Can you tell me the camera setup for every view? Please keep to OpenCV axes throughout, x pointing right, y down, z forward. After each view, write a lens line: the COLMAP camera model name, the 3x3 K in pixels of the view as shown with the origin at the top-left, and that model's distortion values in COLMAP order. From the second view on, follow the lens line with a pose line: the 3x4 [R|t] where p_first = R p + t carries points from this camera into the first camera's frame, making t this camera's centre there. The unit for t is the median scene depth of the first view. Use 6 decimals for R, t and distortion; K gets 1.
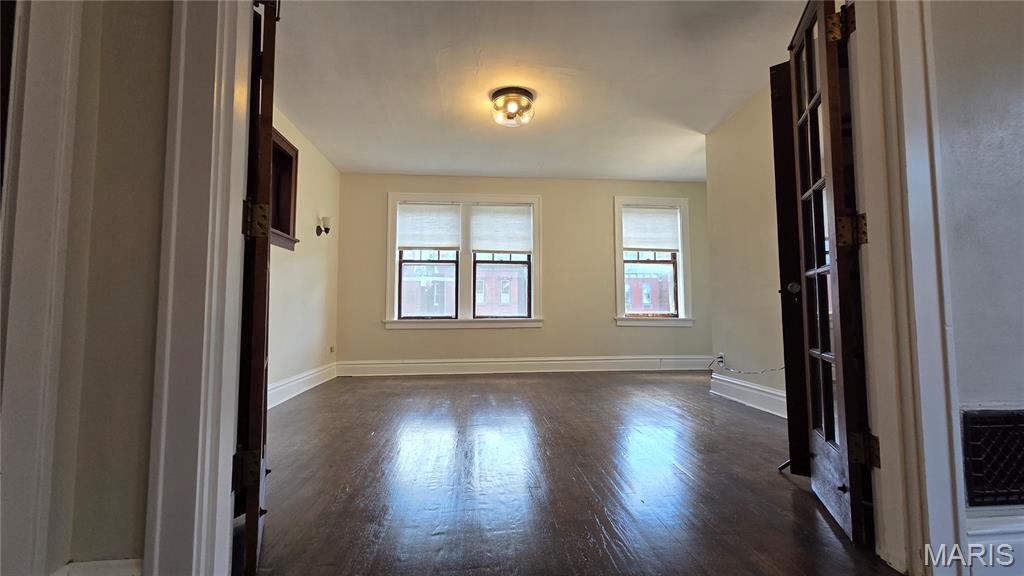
lens RADIAL K [[419.8, 0, 511.6], [0, 419.8, 283.1], [0, 0, 1]] dist [0.000499, 0.000079]
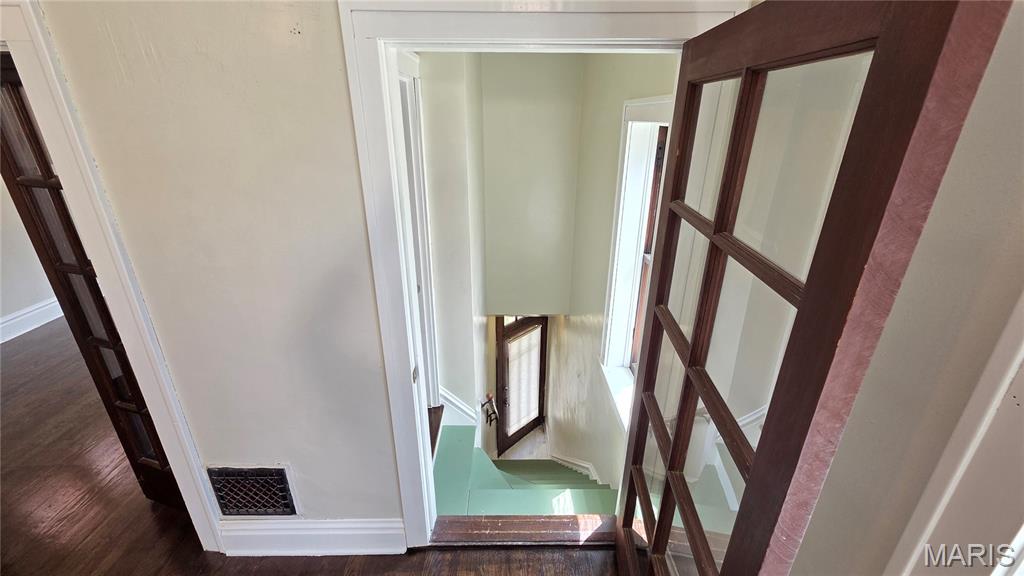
lens RADIAL K [[419.8, 0, 511.6], [0, 419.8, 283.1], [0, 0, 1]] dist [0.000499, 0.000079]
pose [[0.996796, 0.036349, -0.071244, 0.482759], [-0.001824, 0.900866, 0.434093, -0.192325], [0.079960, -0.432572, 0.898047, 0.019513]]
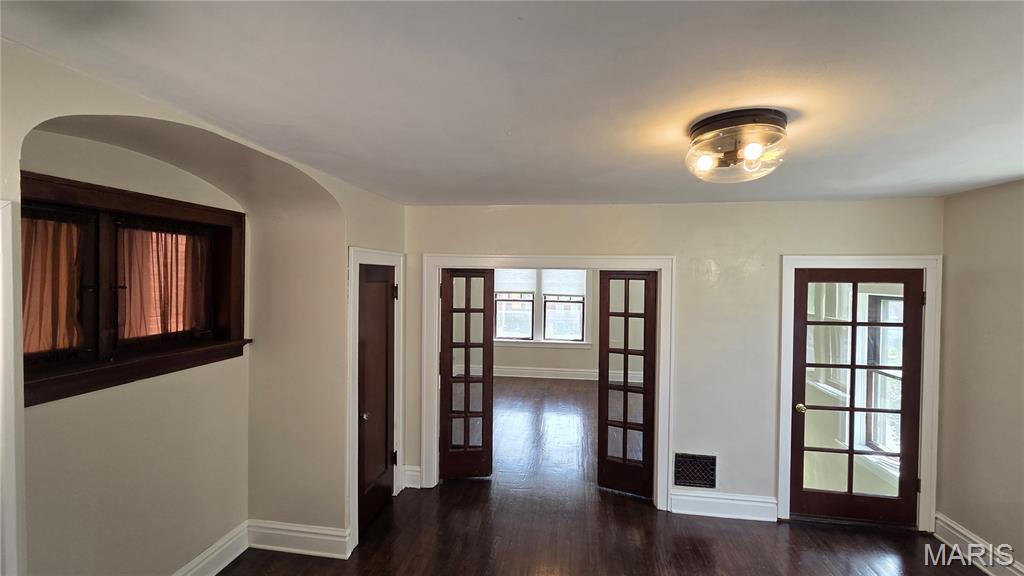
lens RADIAL K [[418.3, 0, 510.0], [0, 418.3, 282.7], [0, 0, 1]] dist [0.001626, 0.000147]
pose [[0.970013, 0.018517, -0.242347, 0.145545], [0.002308, 0.996347, 0.085366, -0.242100], [0.243043, -0.083366, 0.966427, -0.426180]]
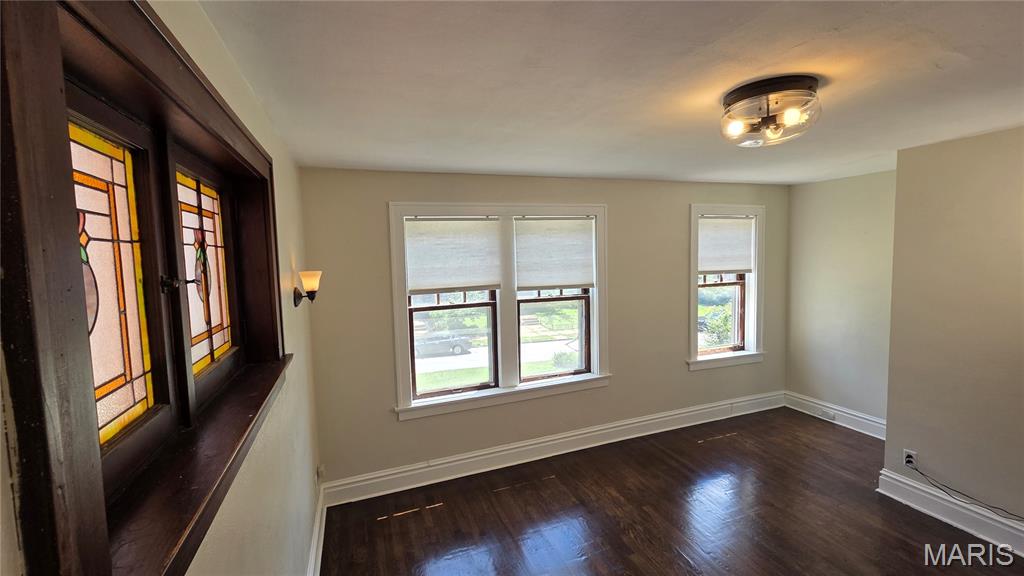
lens RADIAL K [[418.3, 0, 510.0], [0, 418.3, 282.7], [0, 0, 1]] dist [0.001626, 0.000147]
pose [[0.963502, -0.045947, 0.263730, -0.284082], [0.009713, 0.990512, 0.137082, -0.180020], [-0.267526, -0.129517, 0.954806, 0.357238]]
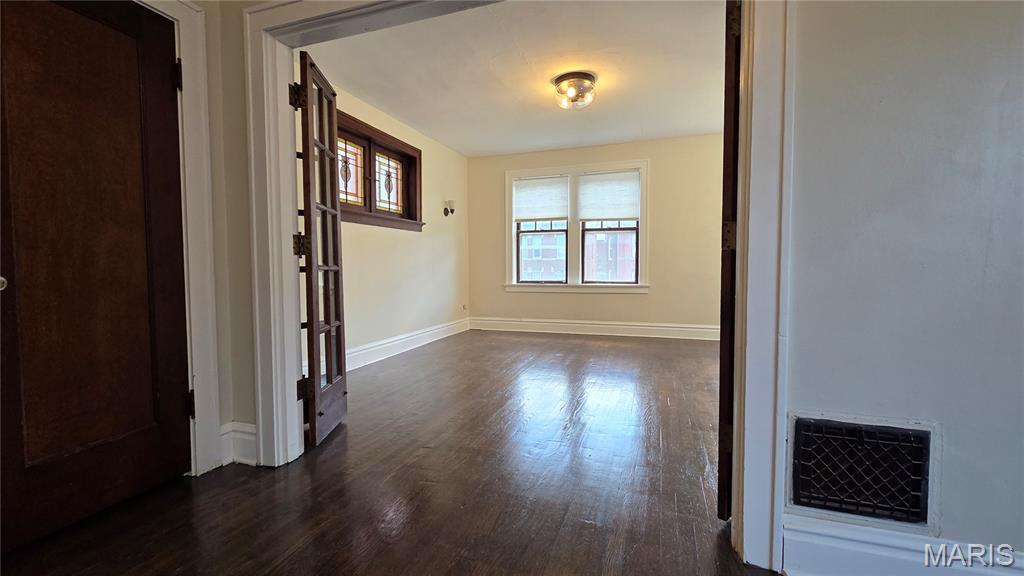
lens RADIAL K [[419.8, 0, 511.6], [0, 419.8, 283.1], [0, 0, 1]] dist [0.000499, 0.000079]
pose [[0.909404, 0.016615, -0.415582, 0.191735], [0.029571, 0.994090, 0.104454, -0.034283], [0.414861, -0.107280, 0.903538, -0.042910]]
